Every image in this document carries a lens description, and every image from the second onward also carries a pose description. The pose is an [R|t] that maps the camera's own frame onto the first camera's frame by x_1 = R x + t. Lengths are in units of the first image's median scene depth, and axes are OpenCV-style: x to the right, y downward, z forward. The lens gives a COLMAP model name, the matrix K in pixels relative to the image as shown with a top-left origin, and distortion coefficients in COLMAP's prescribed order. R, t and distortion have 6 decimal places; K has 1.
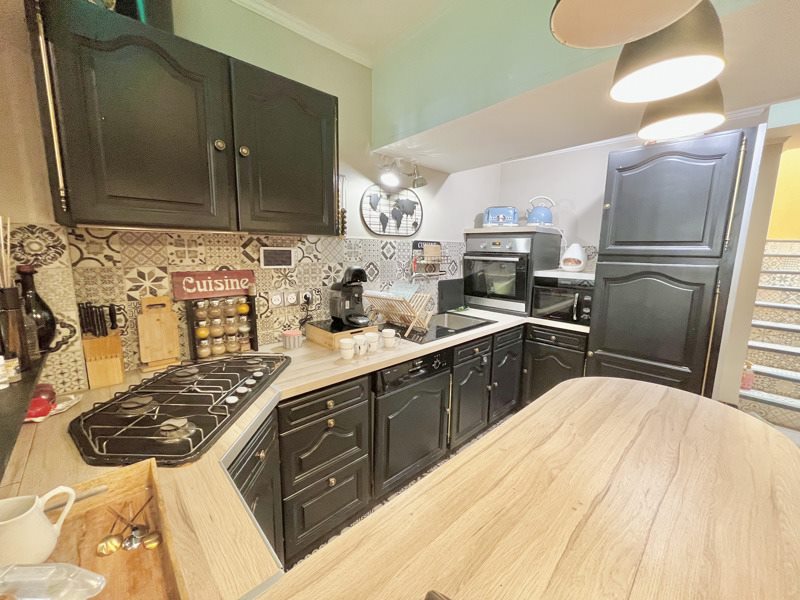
lens RADIAL K [[322.8, 0, 400.0], [0, 322.8, 300.0], [0, 0, 1]] dist [-0.001908, 0.000068]
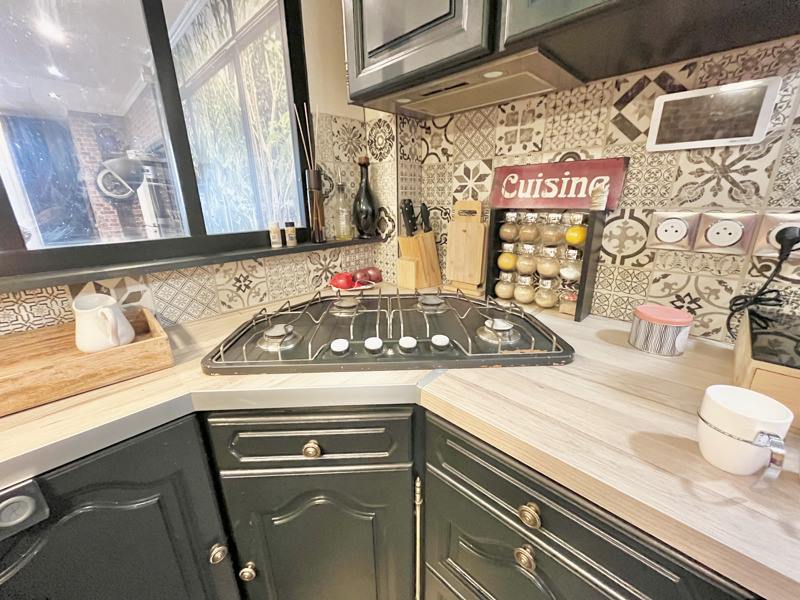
lens RADIAL K [[322.8, 0, 400.0], [0, 322.8, 300.0], [0, 0, 1]] dist [-0.001908, 0.000068]
pose [[0.027040, 0.286702, -0.957638, 0.046543], [-0.140303, 0.949594, 0.280332, 0.021372], [0.989739, 0.126779, 0.065902, 0.759189]]
